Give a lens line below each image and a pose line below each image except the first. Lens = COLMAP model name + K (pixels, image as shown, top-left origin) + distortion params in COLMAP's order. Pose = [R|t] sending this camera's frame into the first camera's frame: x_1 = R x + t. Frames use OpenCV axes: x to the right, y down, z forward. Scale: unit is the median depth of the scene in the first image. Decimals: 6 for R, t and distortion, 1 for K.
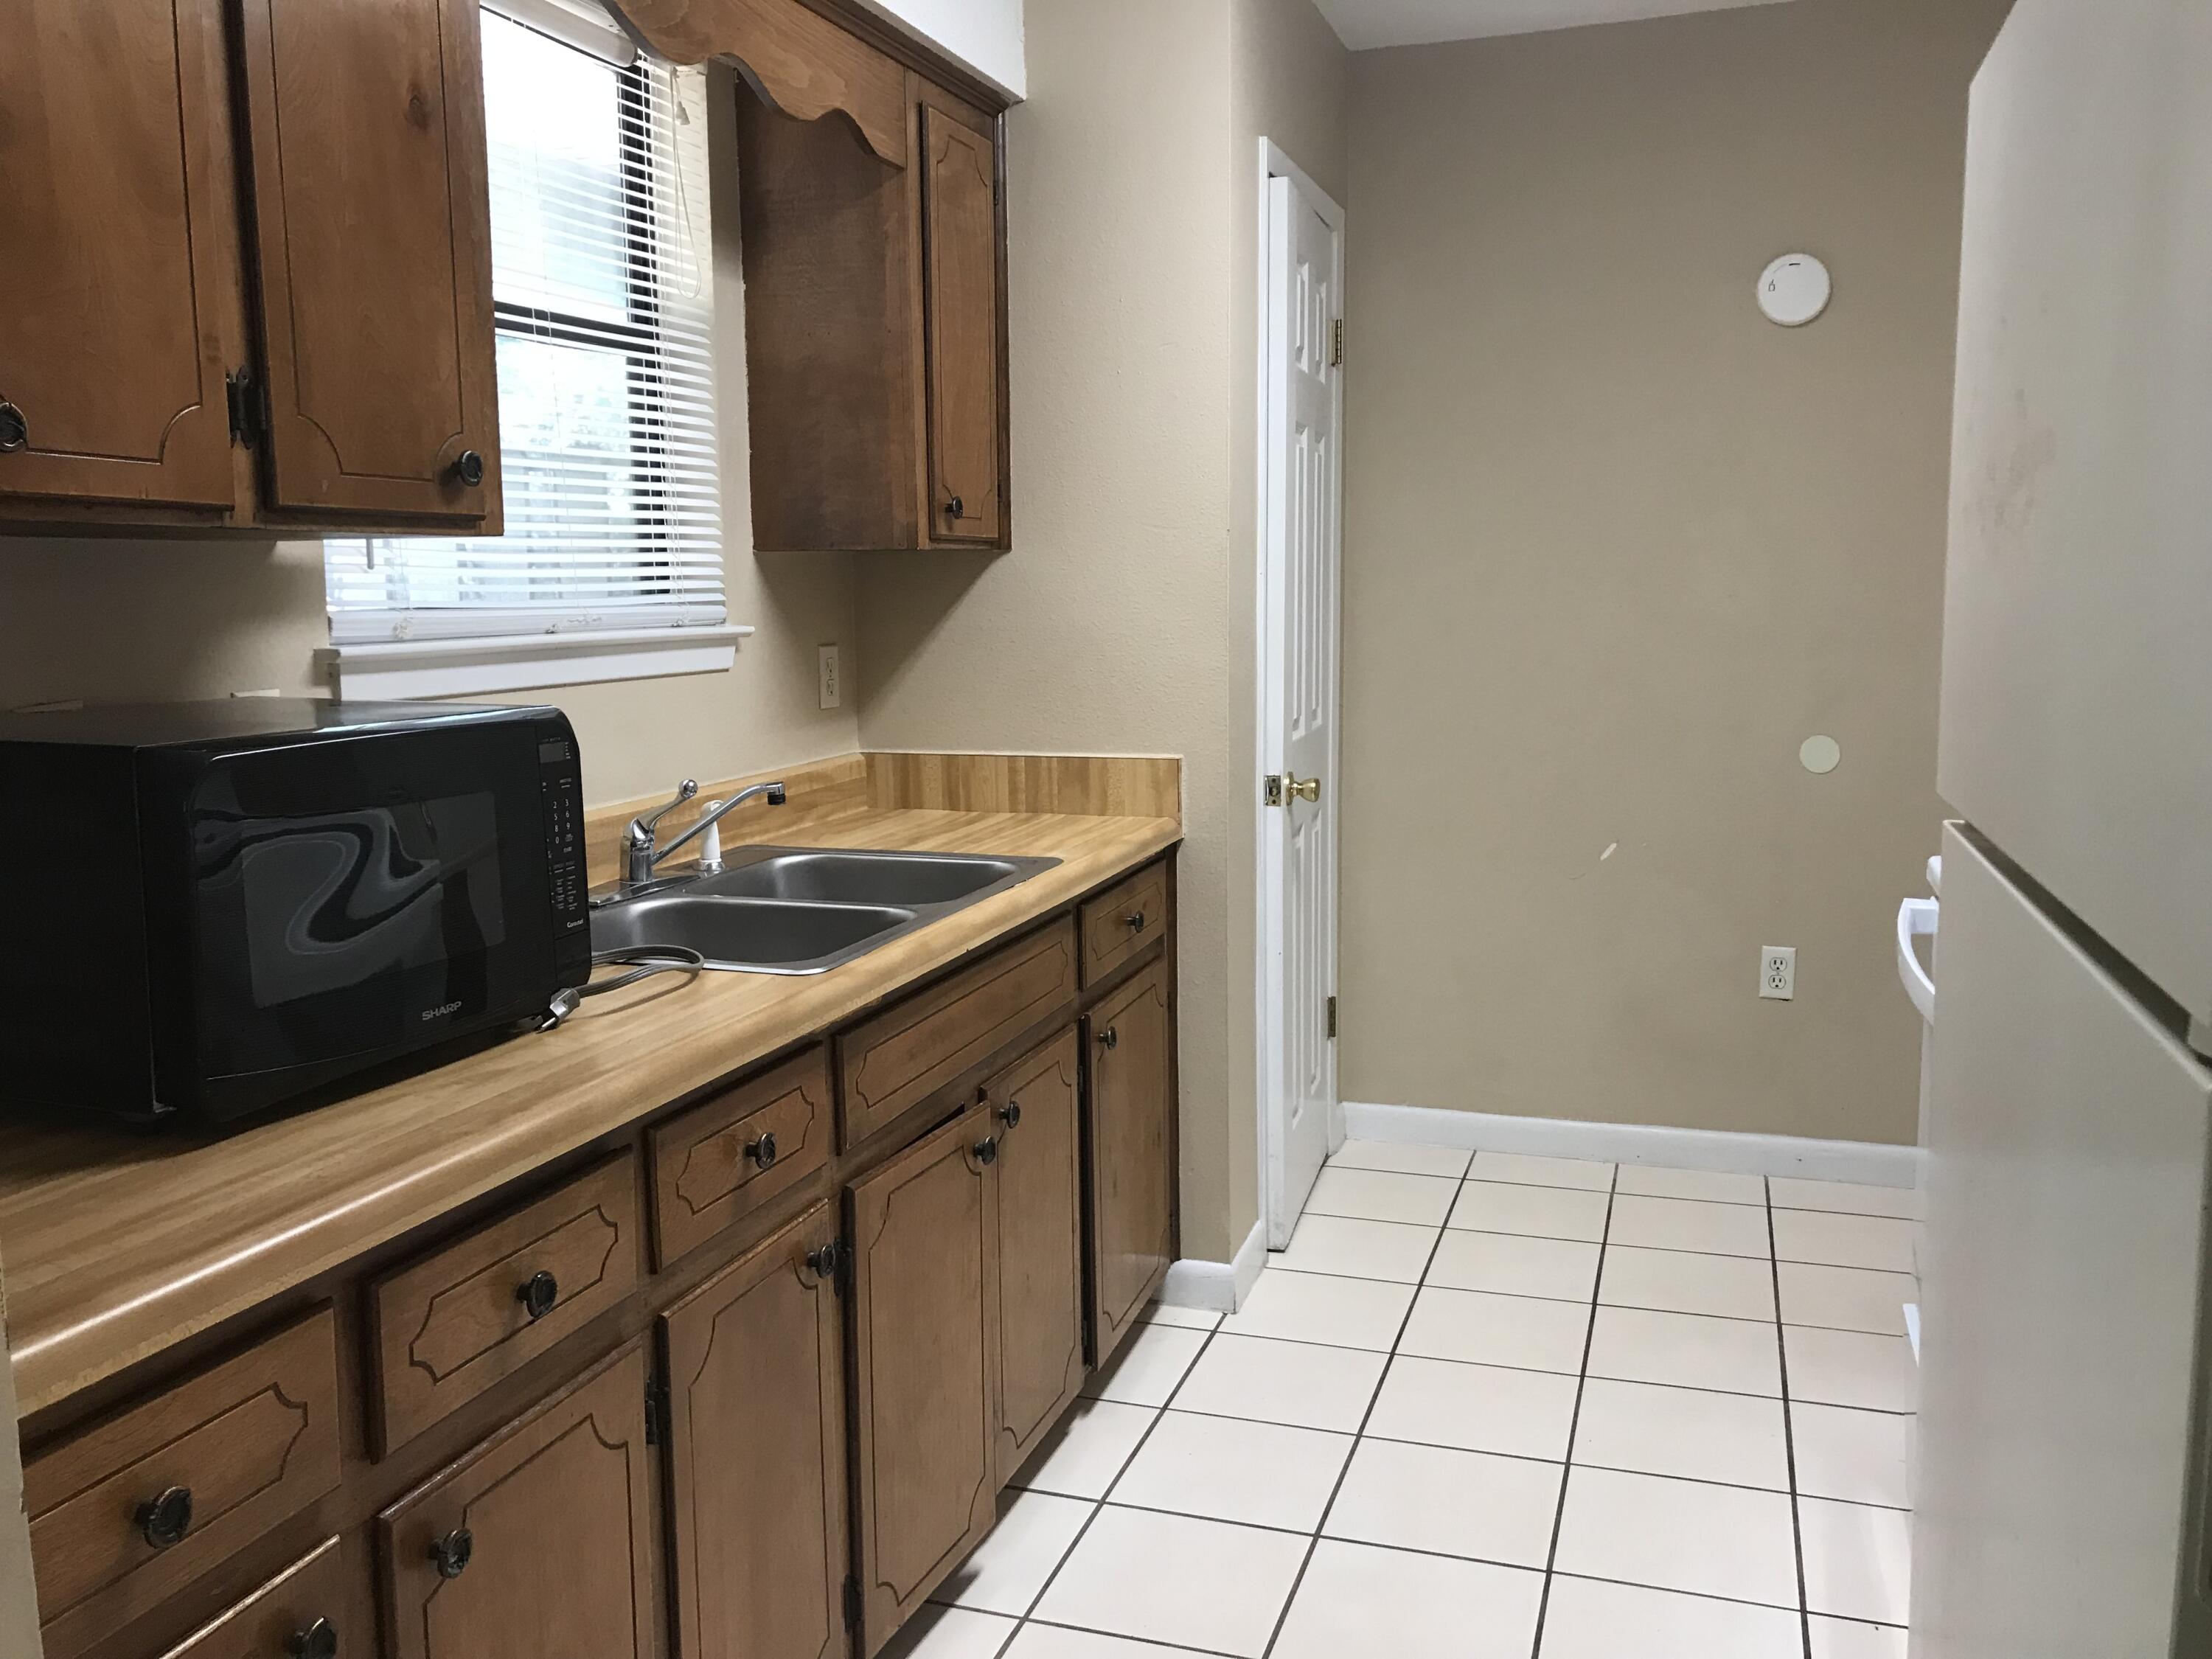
lens RADIAL K [[1829.1, 0, 1106.0], [0, 1829.1, 829.5], [0, 0, 1]] dist [-0.000431, -0.000096]
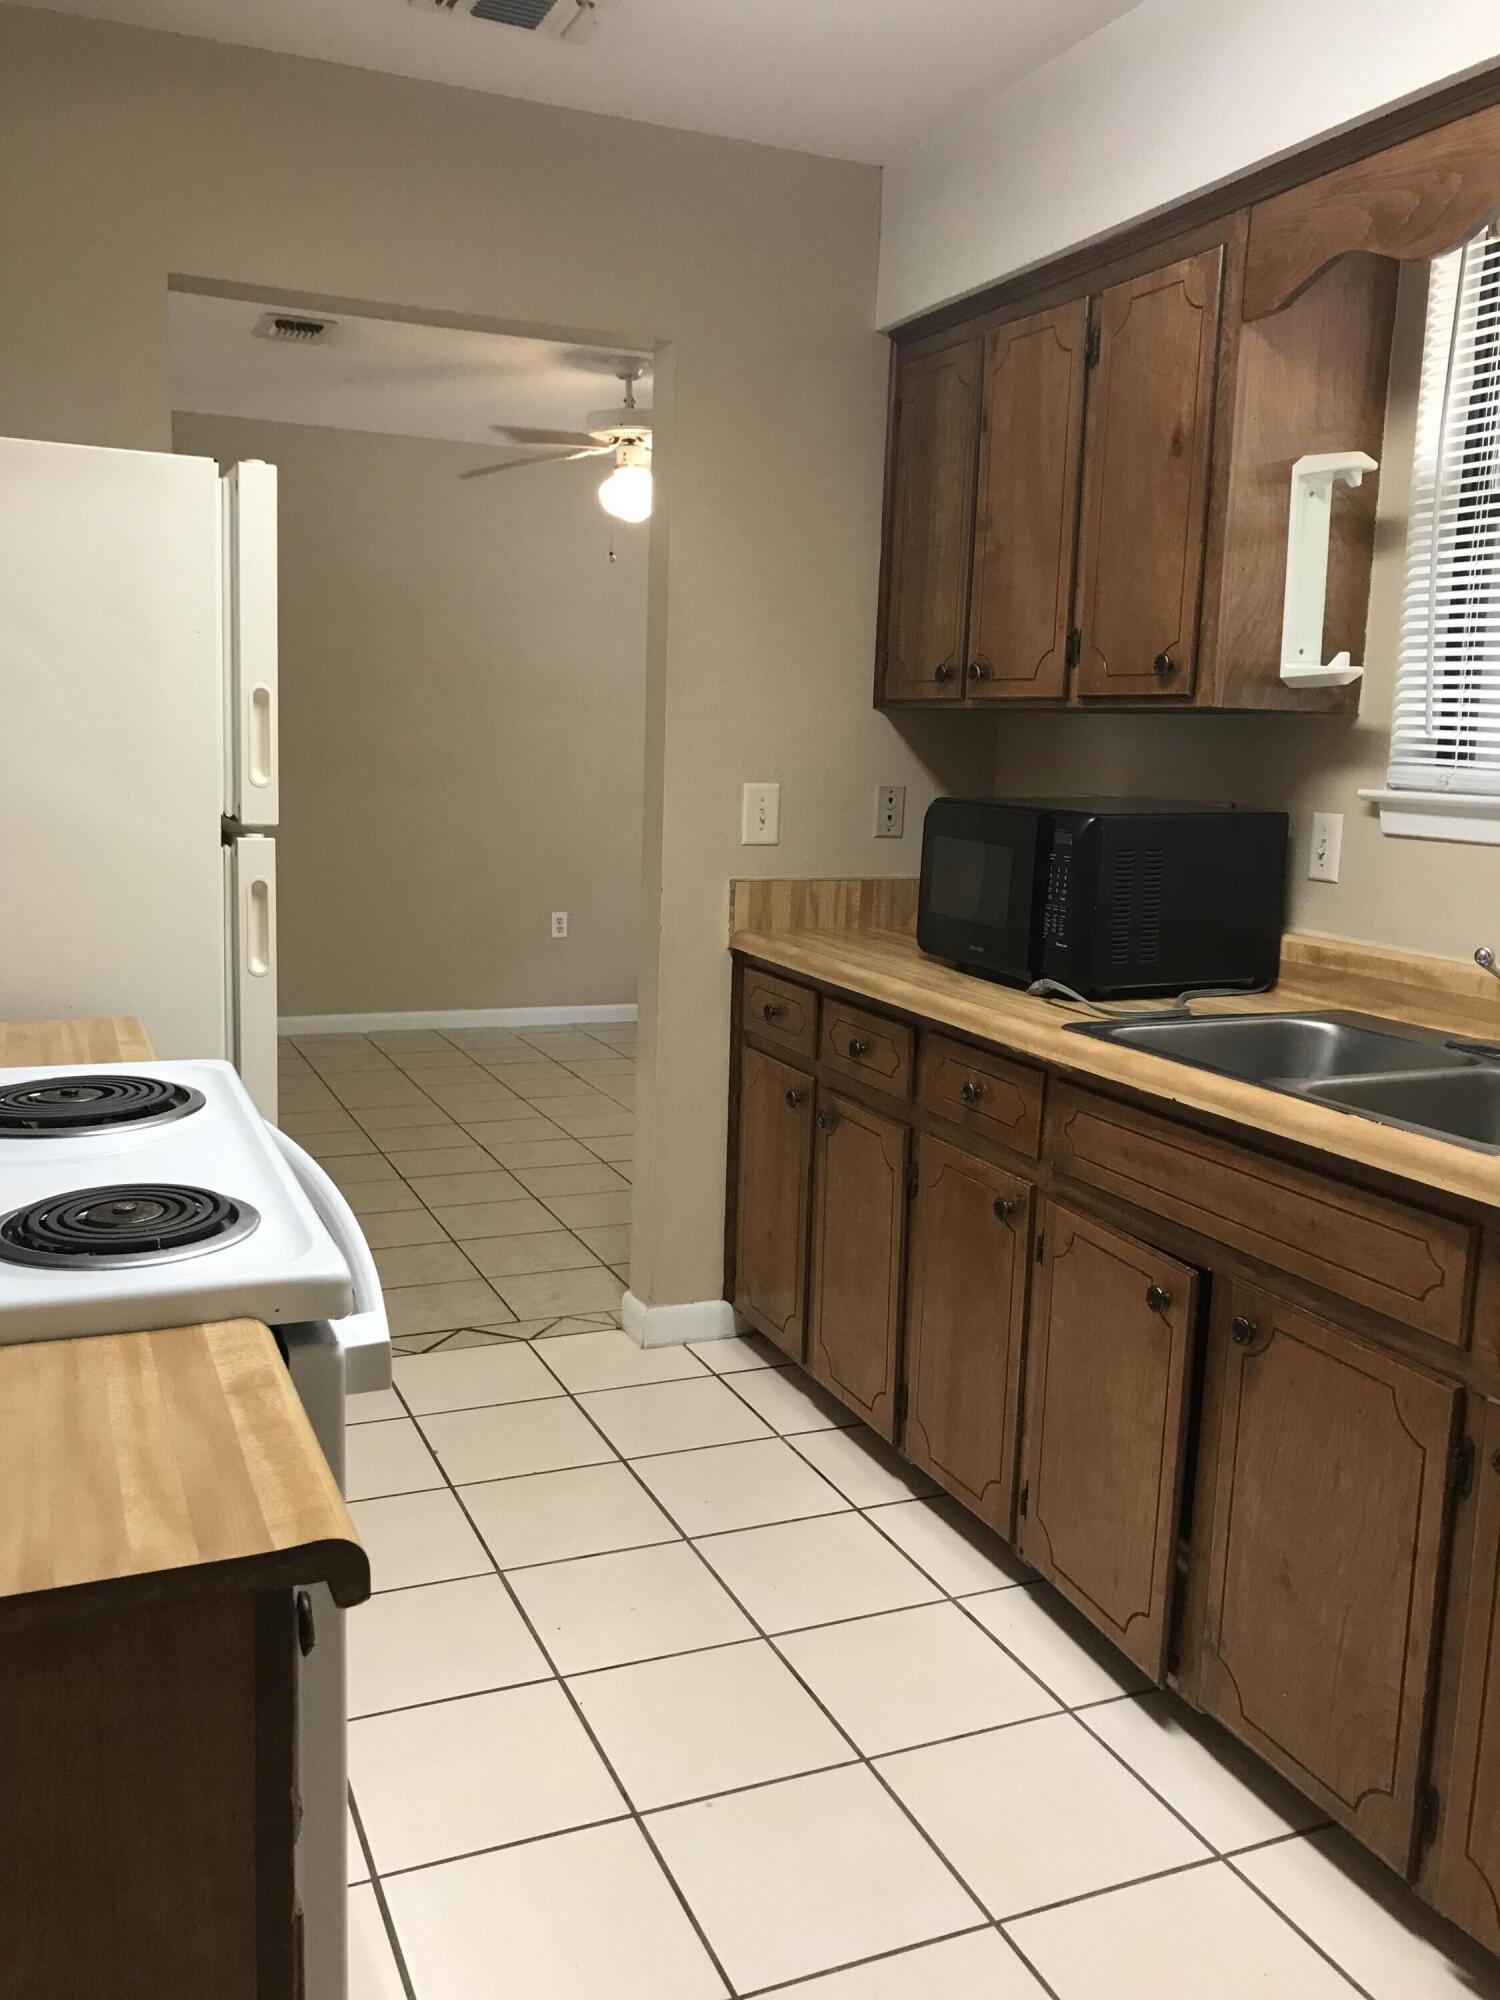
lens RADIAL K [[1653.8, 0, 750.0], [0, 1653.8, 1000.0], [0, 0, 1]] dist [-0.000431, -0.000096]
pose [[-0.745521, 0.088159, -0.660626, 0.932625], [-0.117875, 0.958146, 0.260886, -0.263368], [0.655976, 0.272367, -0.703926, 1.940881]]
